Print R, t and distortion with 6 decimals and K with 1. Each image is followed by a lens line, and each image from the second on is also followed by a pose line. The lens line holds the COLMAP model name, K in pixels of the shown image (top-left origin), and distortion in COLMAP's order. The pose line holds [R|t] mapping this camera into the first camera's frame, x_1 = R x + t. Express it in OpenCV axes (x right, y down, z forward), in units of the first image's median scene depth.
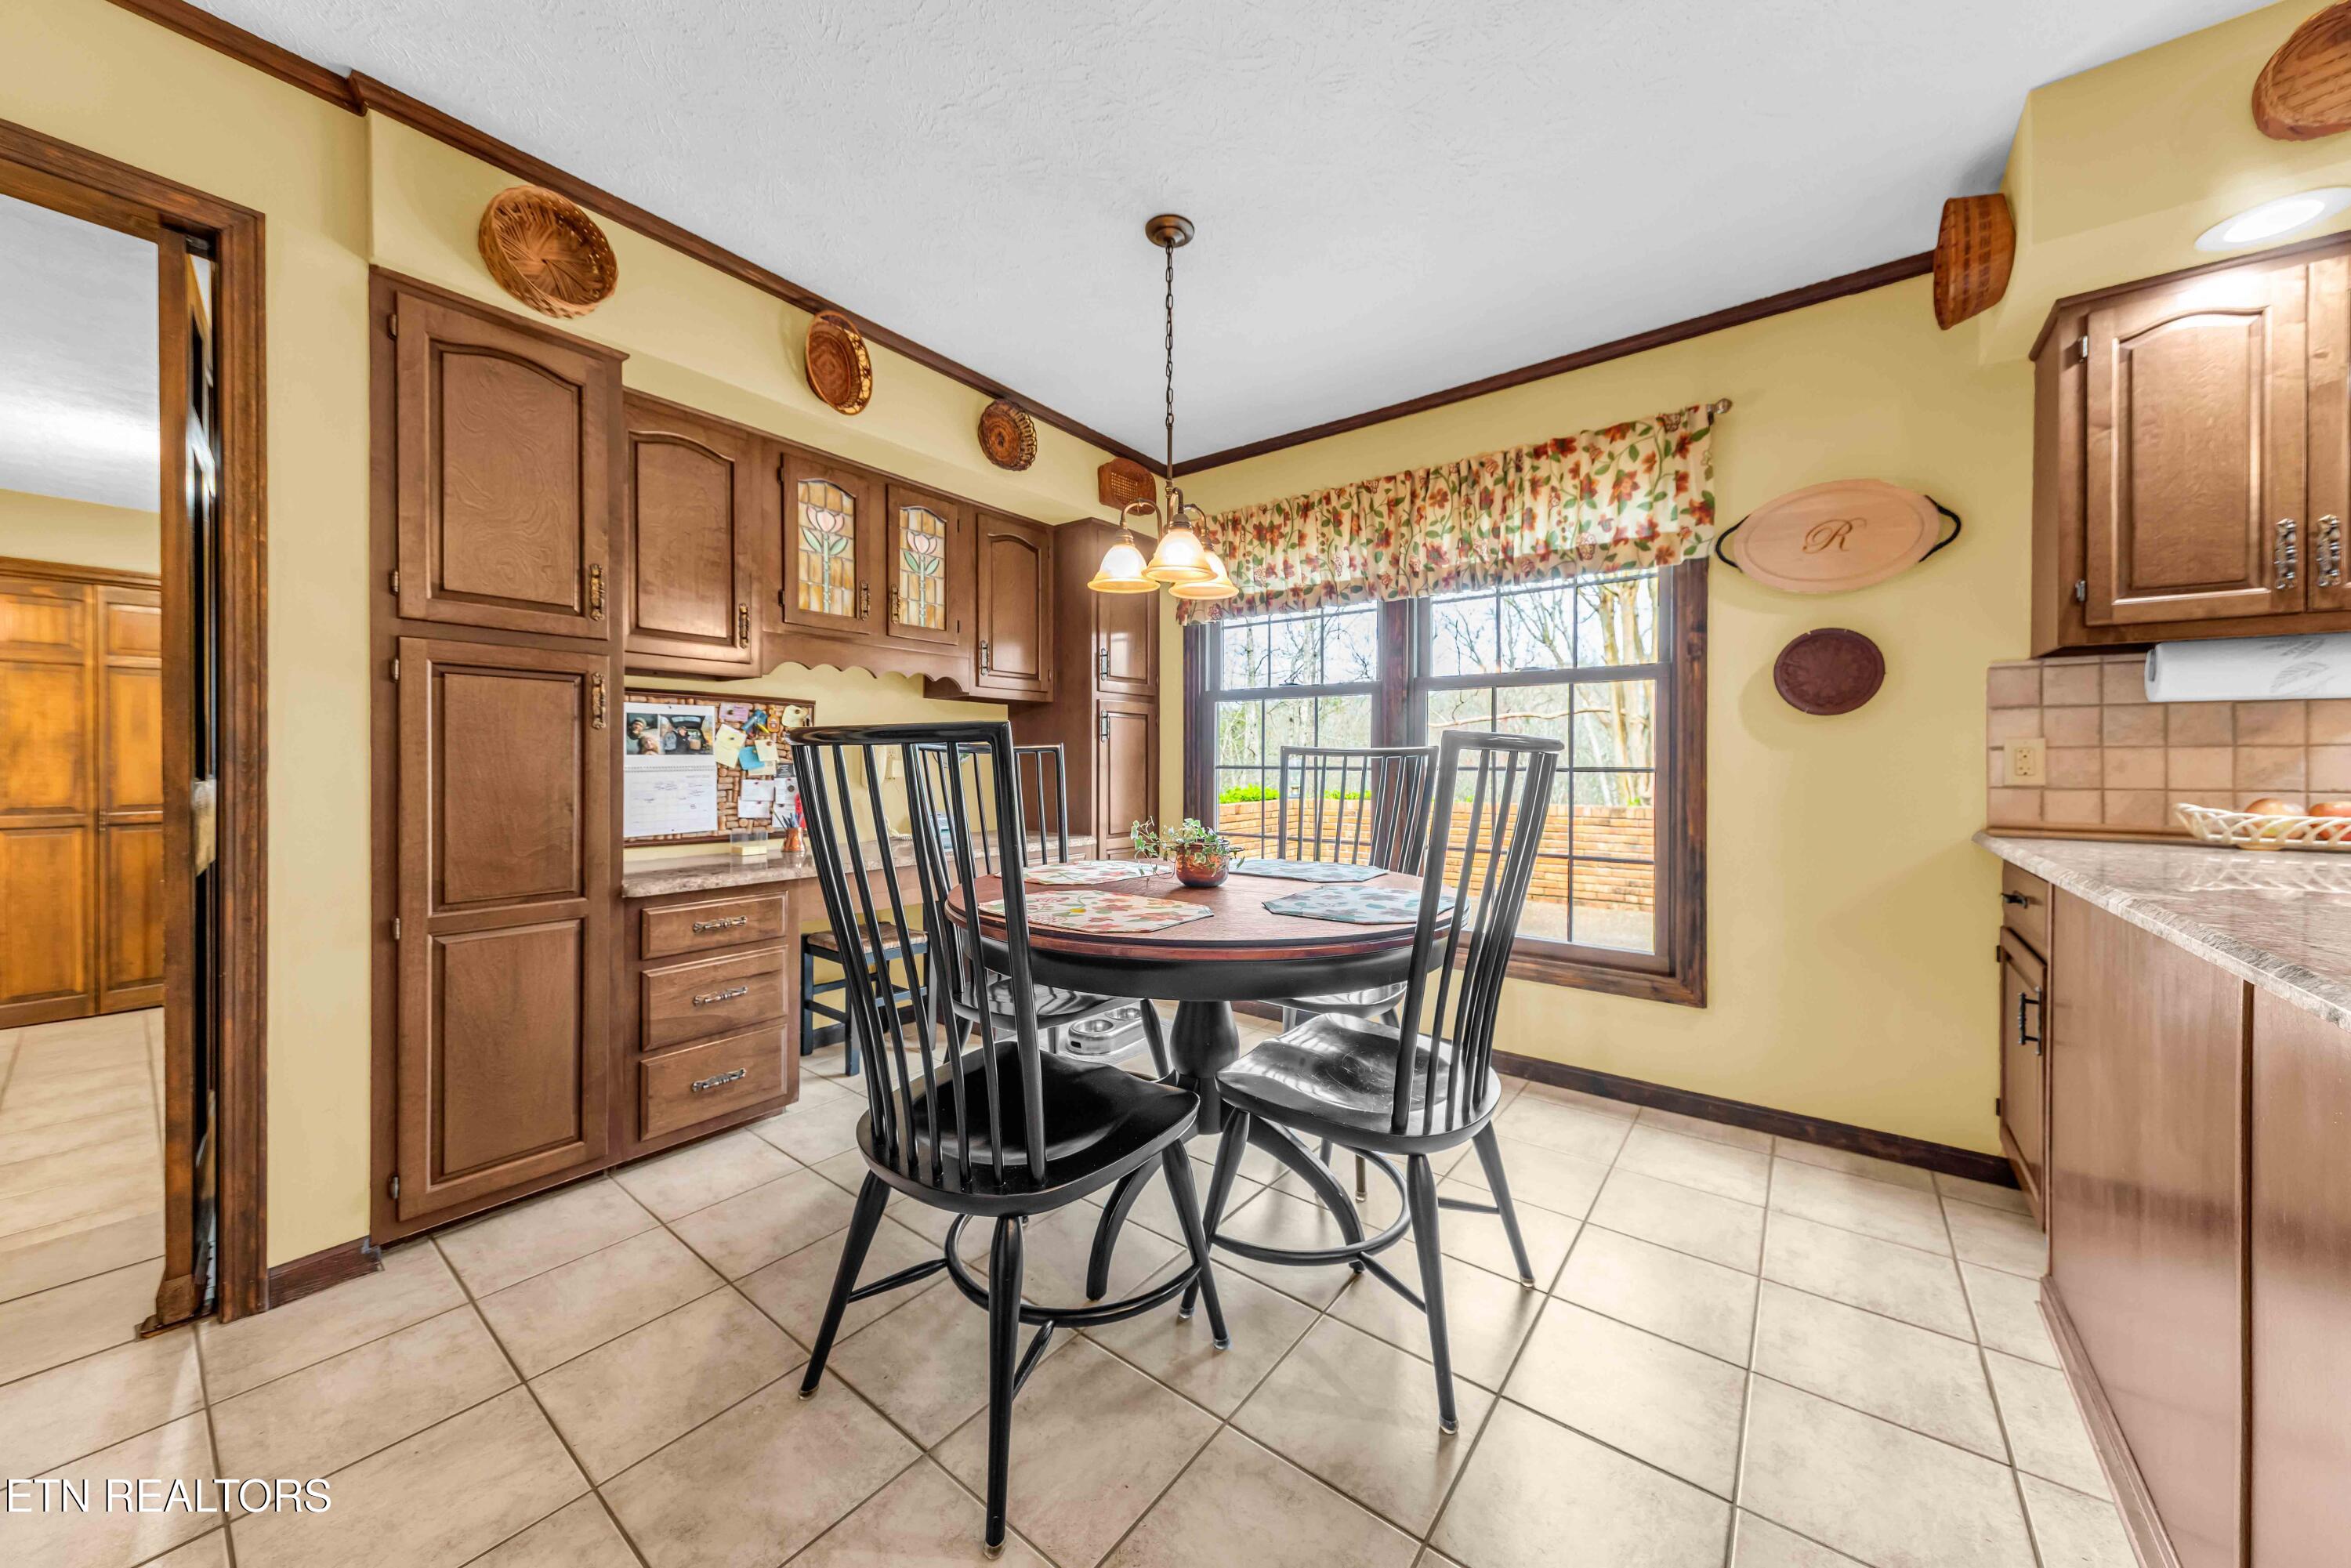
lens RADIAL K [[830.8, 0, 1143.6], [0, 830.8, 768.1], [0, 0, 1]] dist [0.011314, -0.003594]
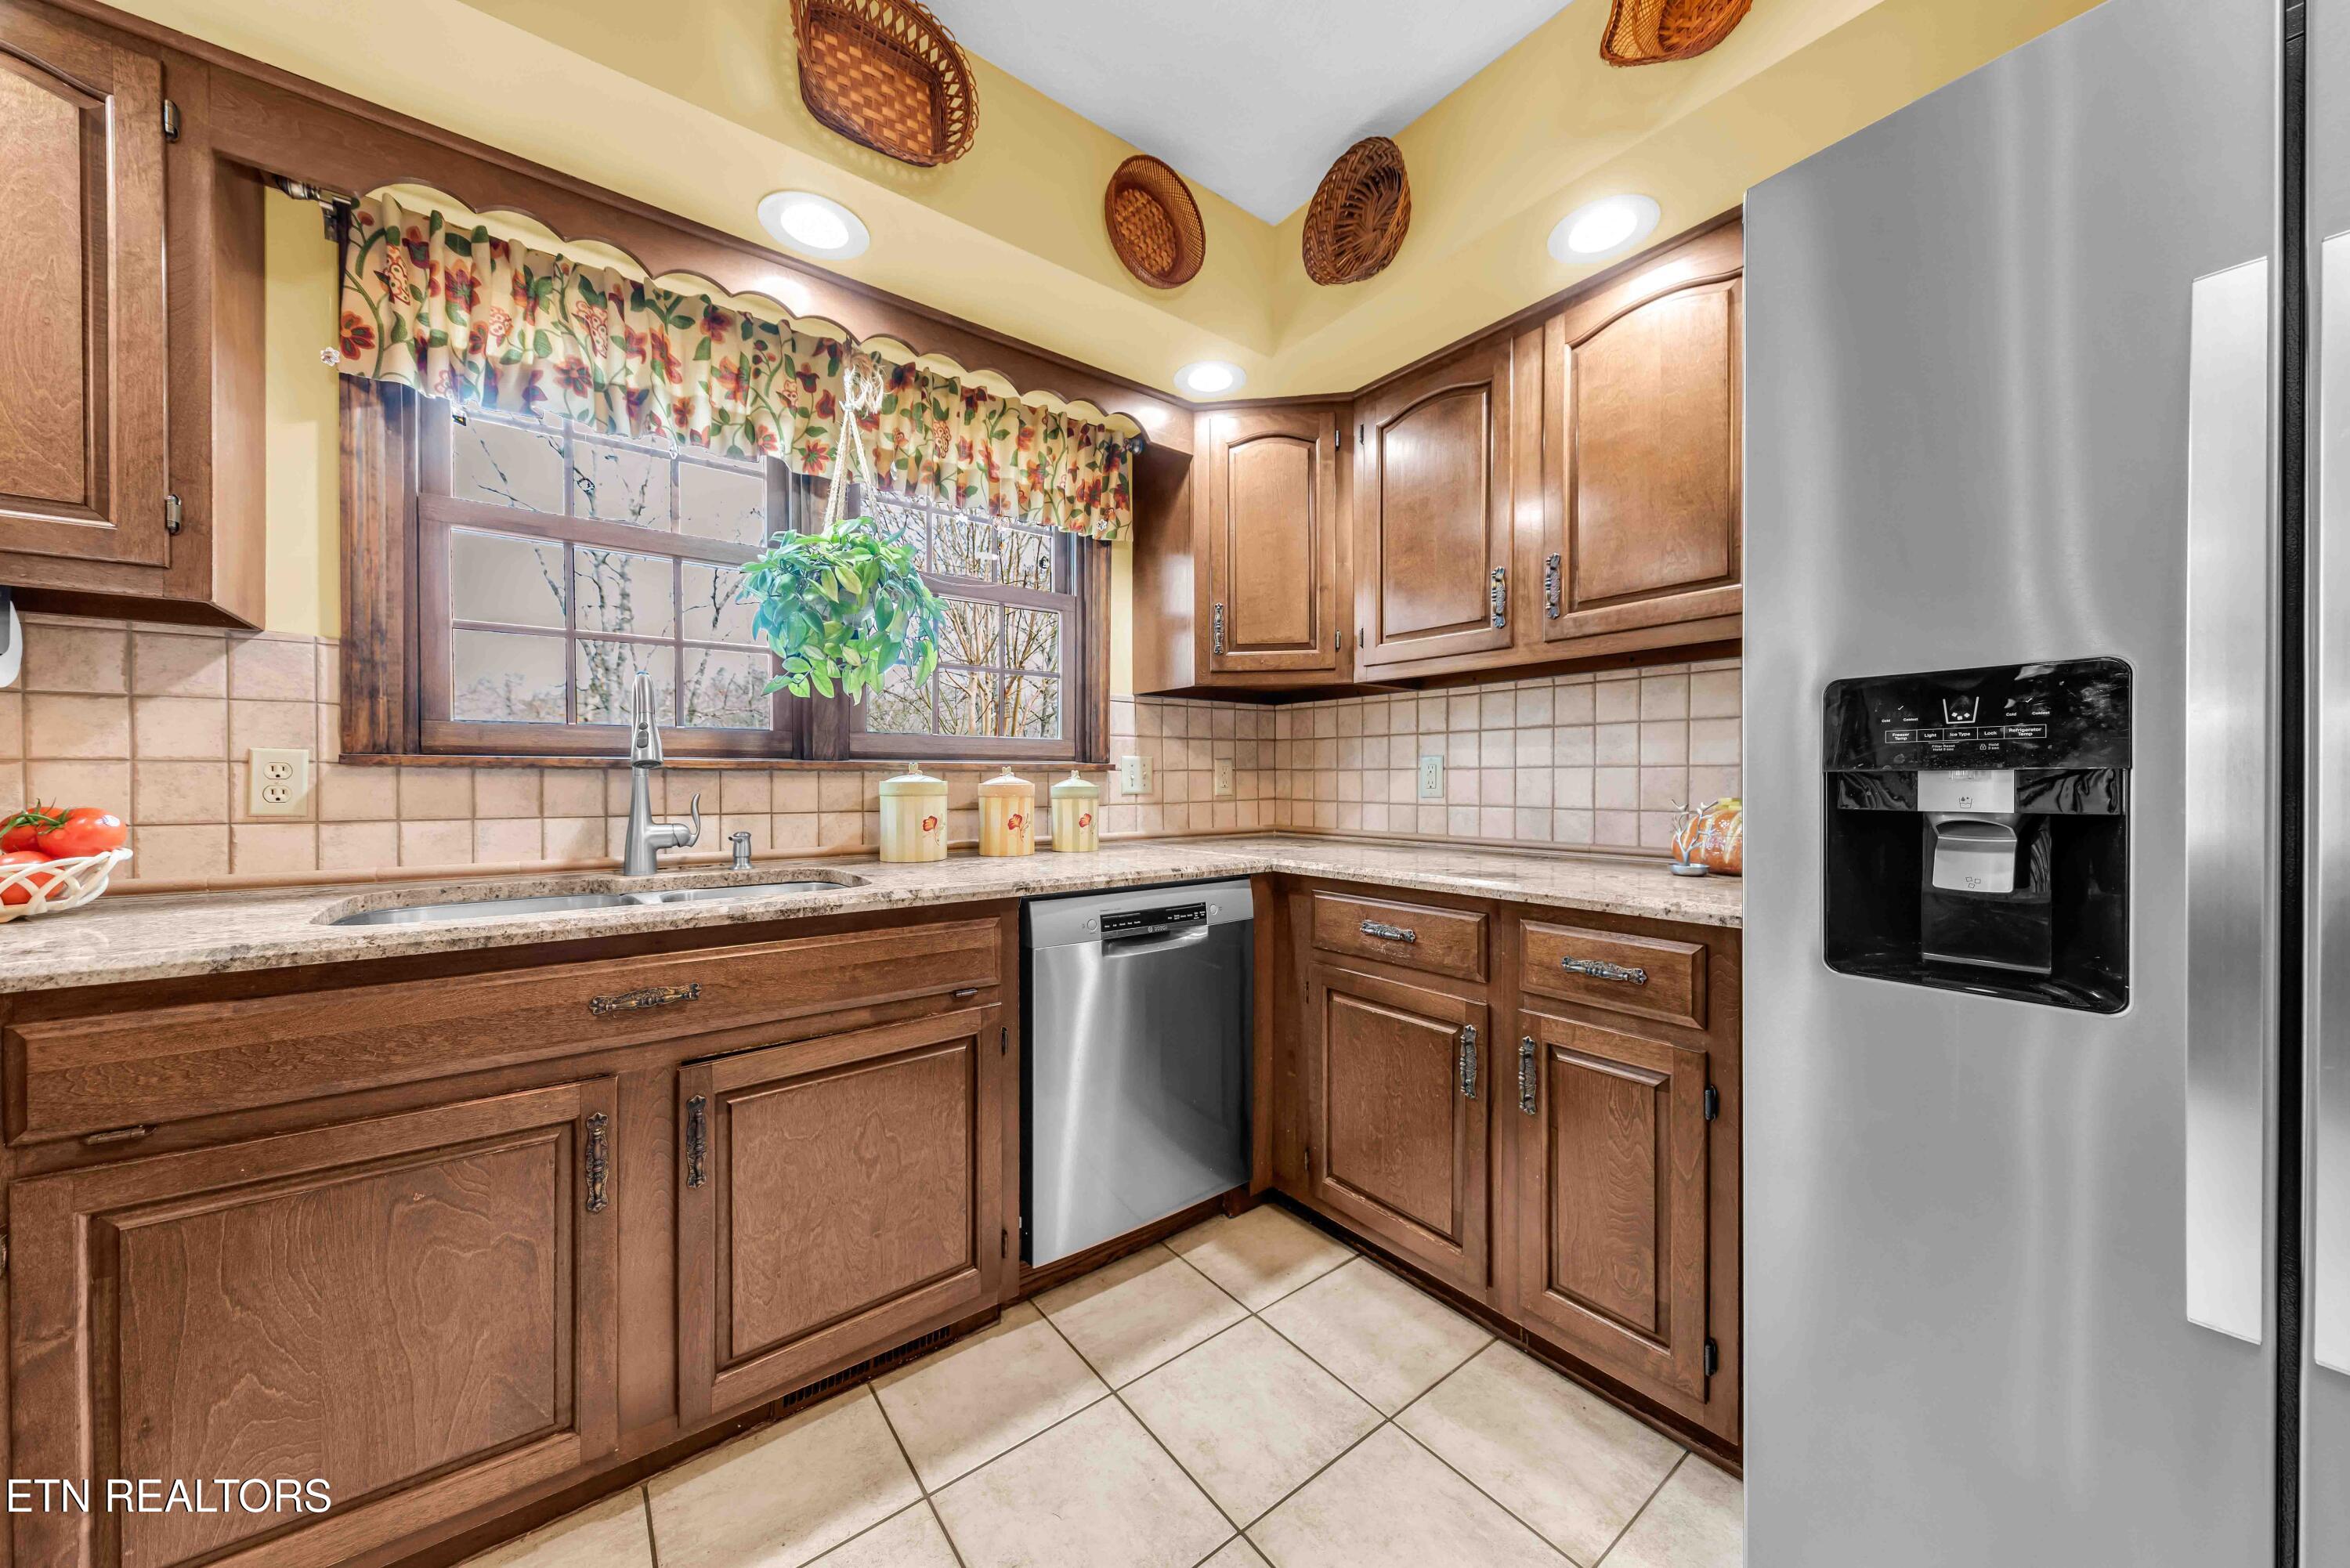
lens RADIAL K [[830.4, 0, 1185.0], [0, 830.4, 786.2], [0, 0, 1]] dist [0.011314, -0.003594]
pose [[0.232533, -0.008829, 0.972549, 0.654926], [0.009652, 0.999931, 0.006770, -0.000894], [-0.972541, 0.007812, 0.232602, -0.044752]]
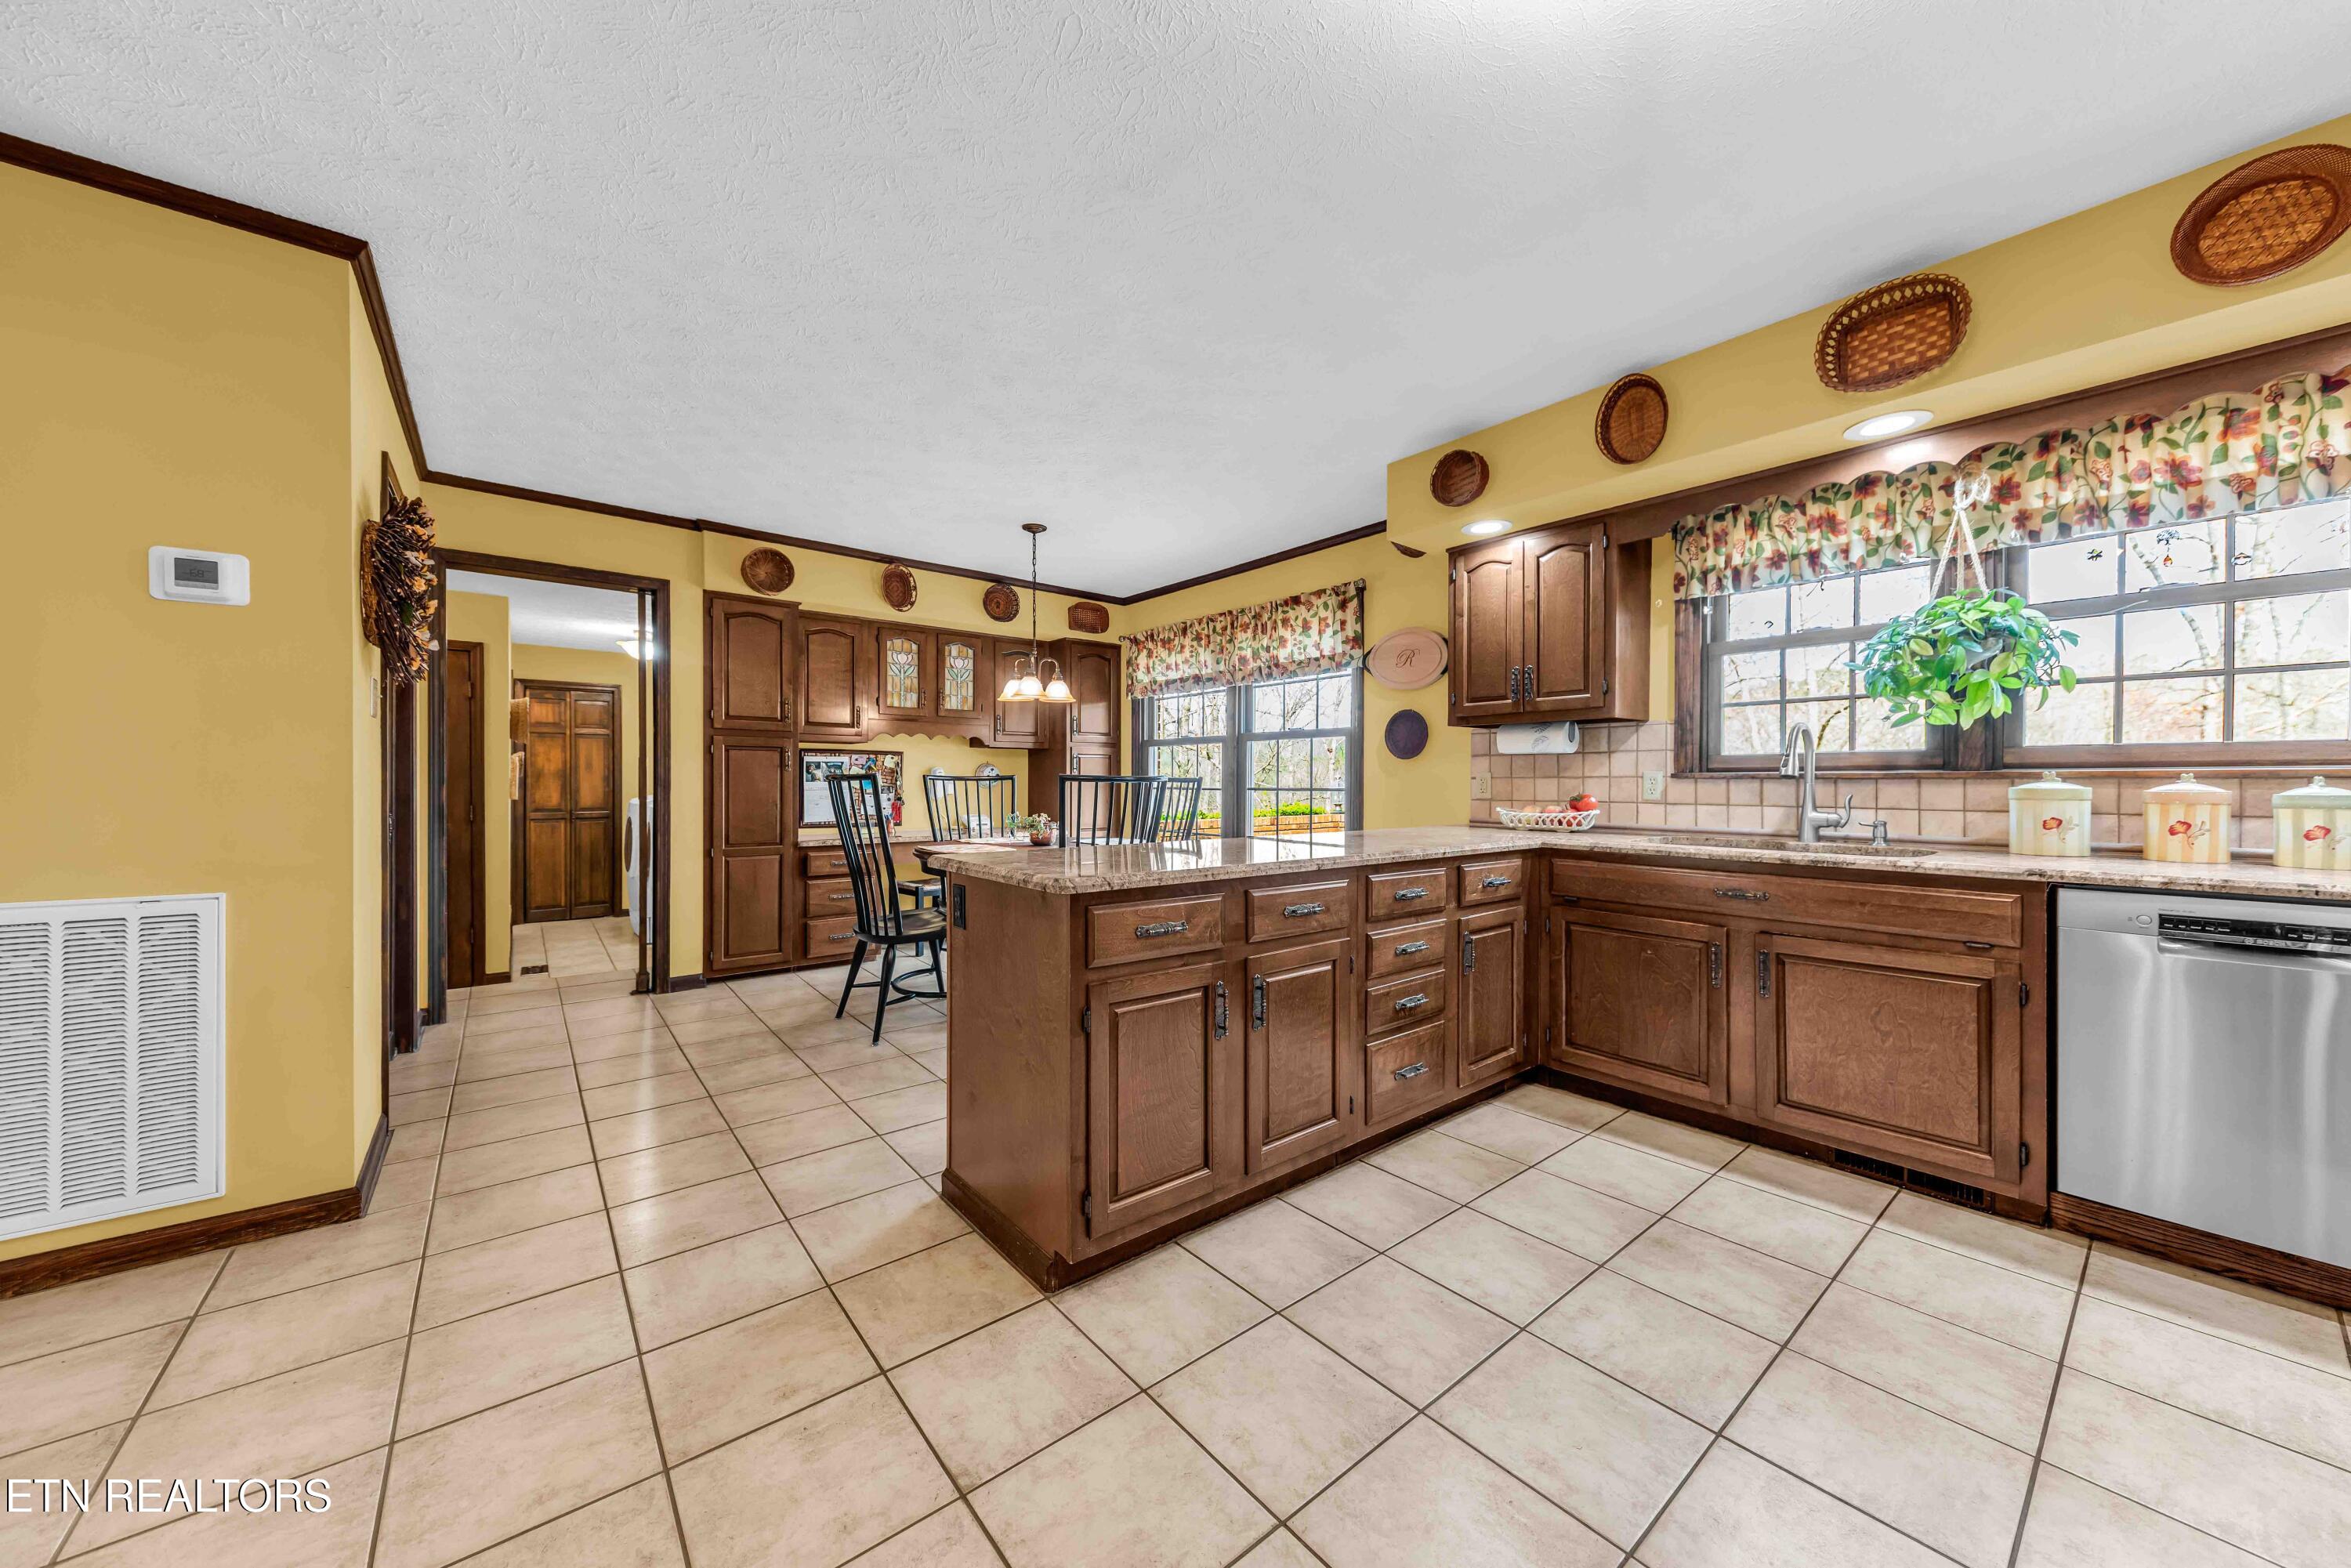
lens RADIAL K [[830.8, 0, 1168.5], [0, 830.8, 787.9], [0, 0, 1]] dist [0.011314, -0.003594]
pose [[0.977052, 0.000632, -0.213000, 0.604307], [-0.000619, 1.000000, 0.000128, -0.001783], [0.213000, 0.000007, 0.977052, -0.712362]]
